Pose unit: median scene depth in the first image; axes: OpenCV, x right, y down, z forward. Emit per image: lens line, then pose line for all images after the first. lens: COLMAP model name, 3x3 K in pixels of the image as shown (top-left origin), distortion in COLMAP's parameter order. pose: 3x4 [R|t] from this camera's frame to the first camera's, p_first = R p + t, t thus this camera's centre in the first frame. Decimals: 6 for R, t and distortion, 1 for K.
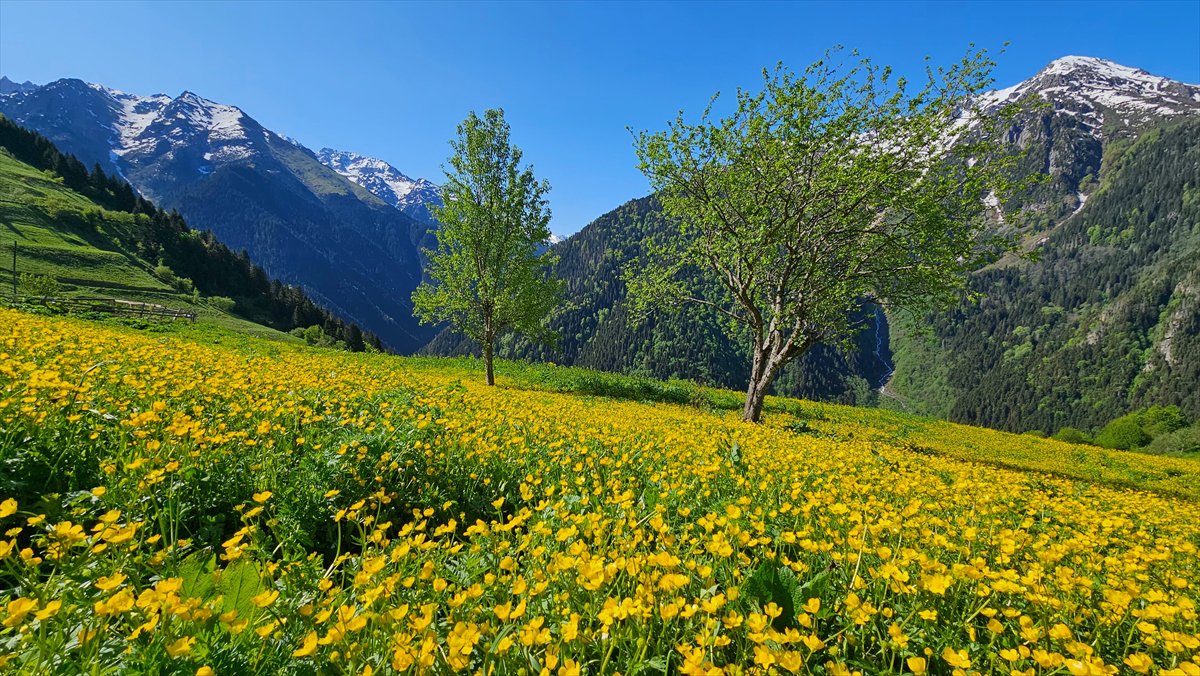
lens RADIAL K [[487.9, 0, 595.7], [0, 487.9, 344.8], [0, 0, 1]] dist [0.000487, -0.003531]
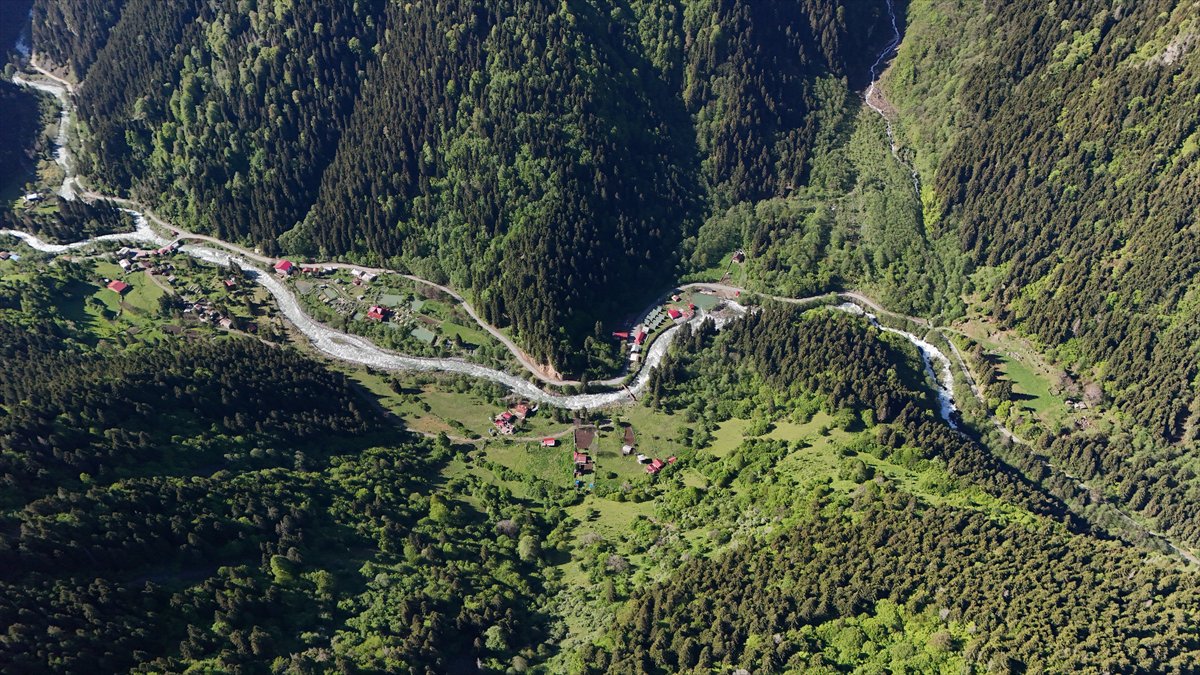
lens RADIAL K [[876.1, 0, 594.8], [0, 876.1, 342.8], [0, 0, 1]] dist [0.067362, -0.061061]
pose [[0.987539, -0.130849, 0.087437, 0.086747], [0.048271, 0.780665, 0.623082, -0.311213], [-0.149789, -0.611097, 0.777254, -0.011162]]
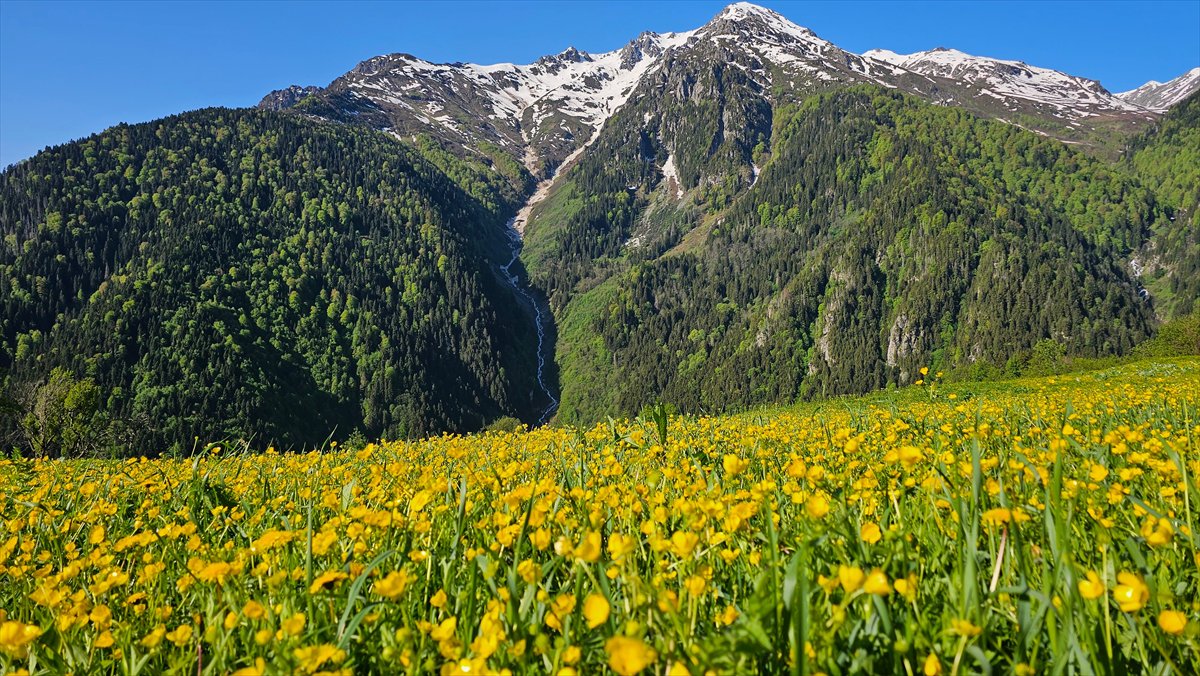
lens RADIAL K [[798.5, 0, 596.7], [0, 798.5, 334.8], [0, 0, 1]] dist [0.061896, -0.061651]
pose [[0.855517, -0.045736, 0.515751, 0.077710], [0.079662, 0.995858, -0.043831, 0.009919], [-0.511610, 0.078584, 0.855616, 0.012637]]
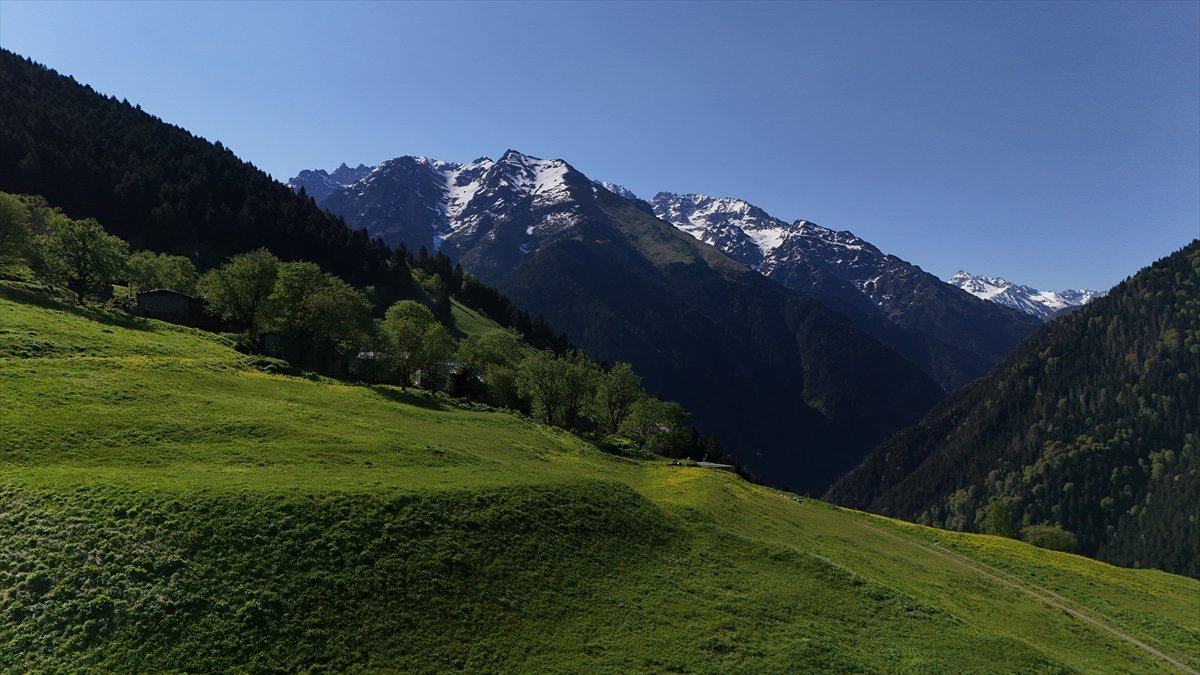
lens RADIAL K [[876.1, 0, 594.3], [0, 876.1, 329.9], [0, 0, 1]] dist [0.067362, -0.061061]
pose [[0.845584, -0.048667, -0.531619, 0.014871], [-0.052654, 0.983377, -0.173773, -0.003888], [0.531239, 0.174932, 0.828966, -0.105282]]
